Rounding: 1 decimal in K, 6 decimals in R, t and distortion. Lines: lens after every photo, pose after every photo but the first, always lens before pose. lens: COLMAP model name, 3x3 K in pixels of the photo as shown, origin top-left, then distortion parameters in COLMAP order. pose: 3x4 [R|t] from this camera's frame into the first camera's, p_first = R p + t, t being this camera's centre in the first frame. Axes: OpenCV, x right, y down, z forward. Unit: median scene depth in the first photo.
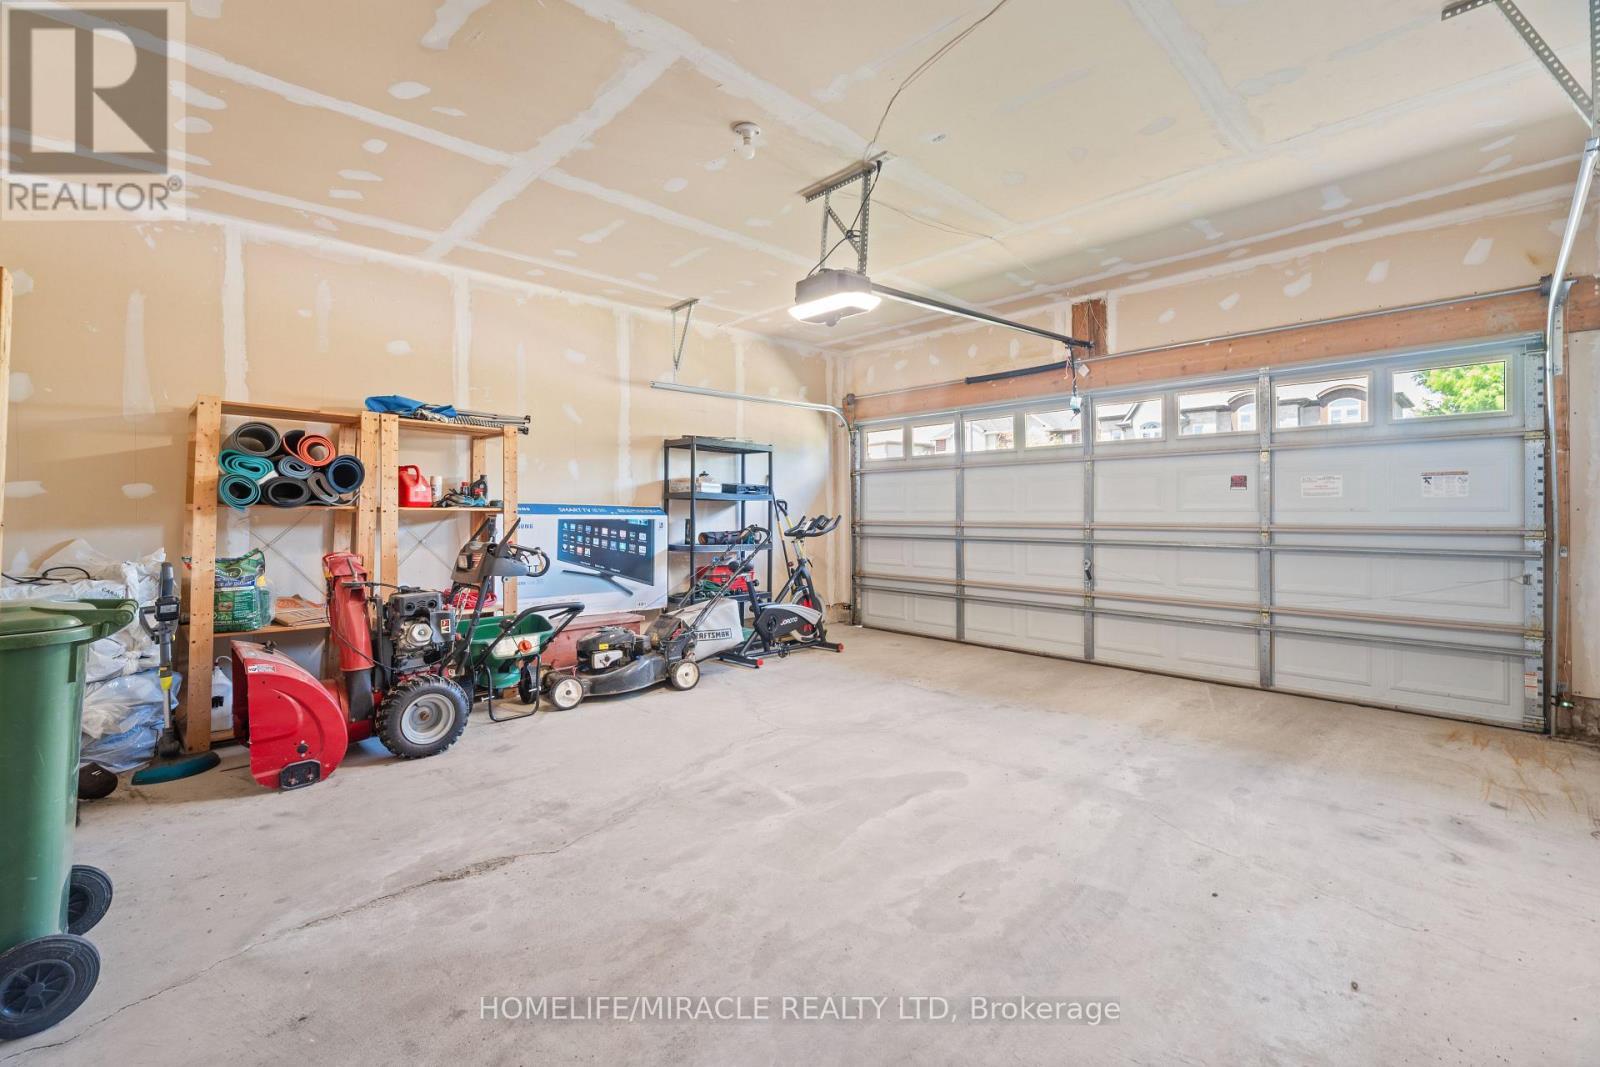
lens RADIAL K [[662.2, 0, 795.5], [0, 662.2, 515.6], [0, 0, 1]] dist [0.001819, 0.000089]
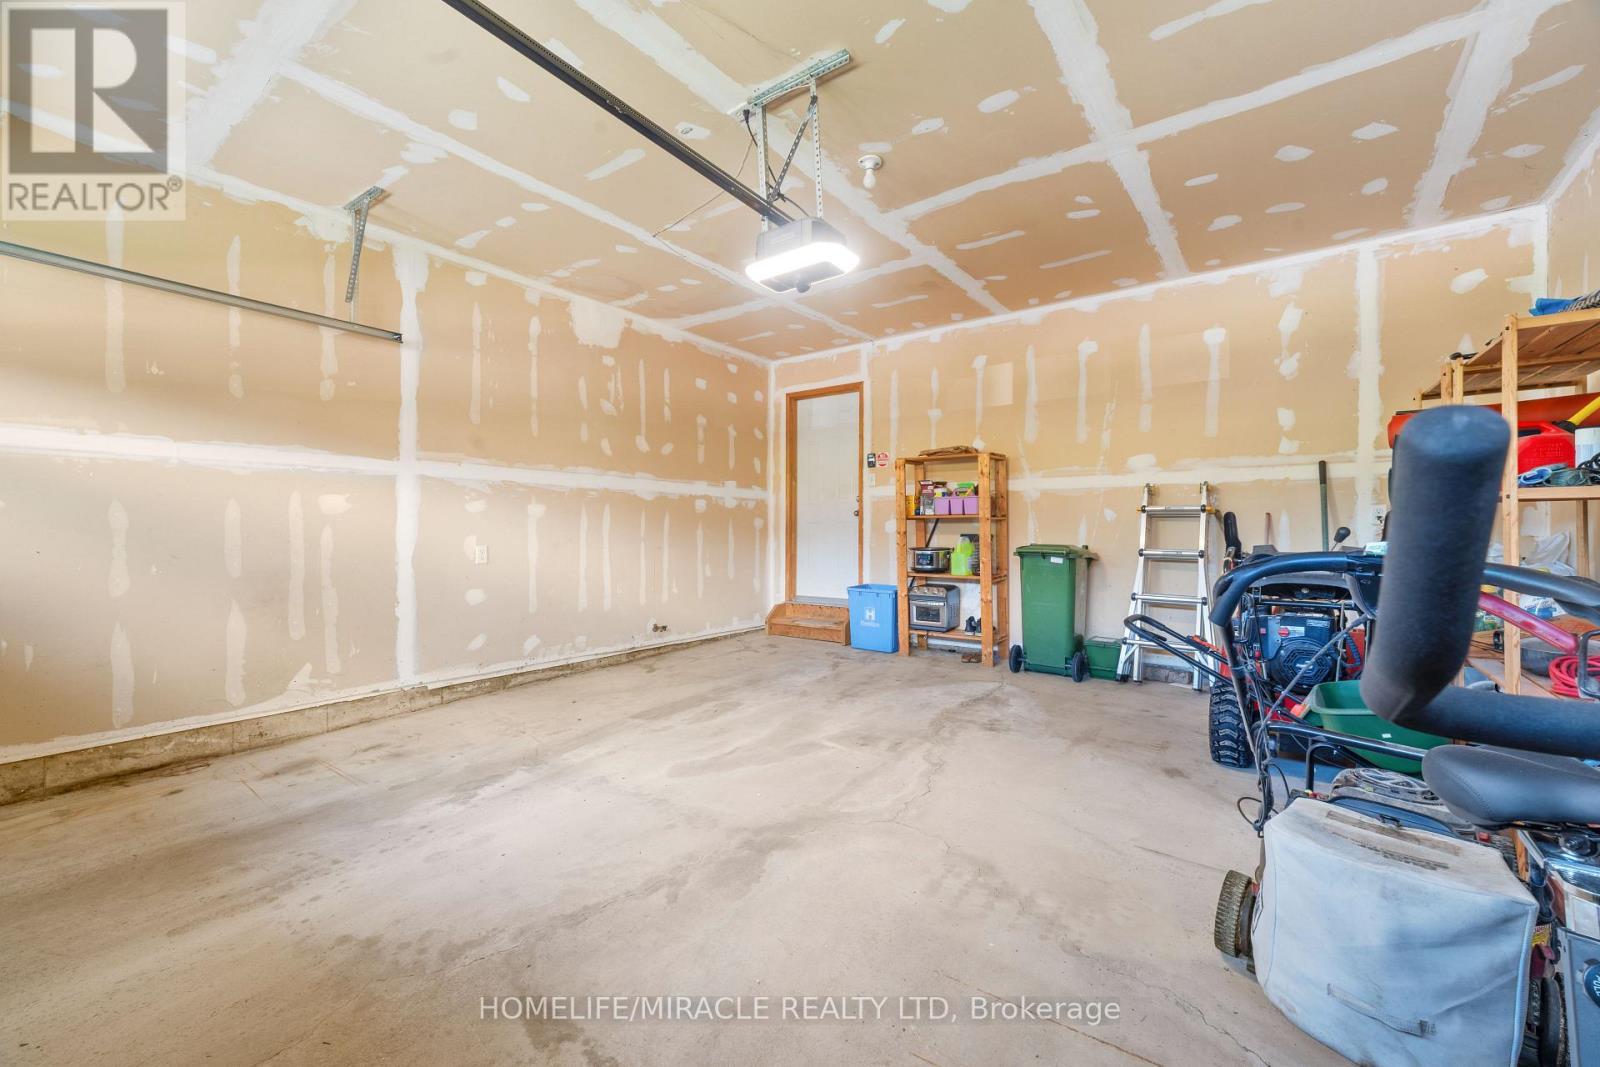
lens RADIAL K [[662.2, 0, 795.5], [0, 662.2, 515.6], [0, 0, 1]] dist [0.001819, 0.000089]
pose [[-0.986657, 0.006686, -0.162673, 0.252979], [0.008506, 0.999909, -0.010493, 0.015372], [0.162588, -0.011737, -0.986624, 2.256763]]
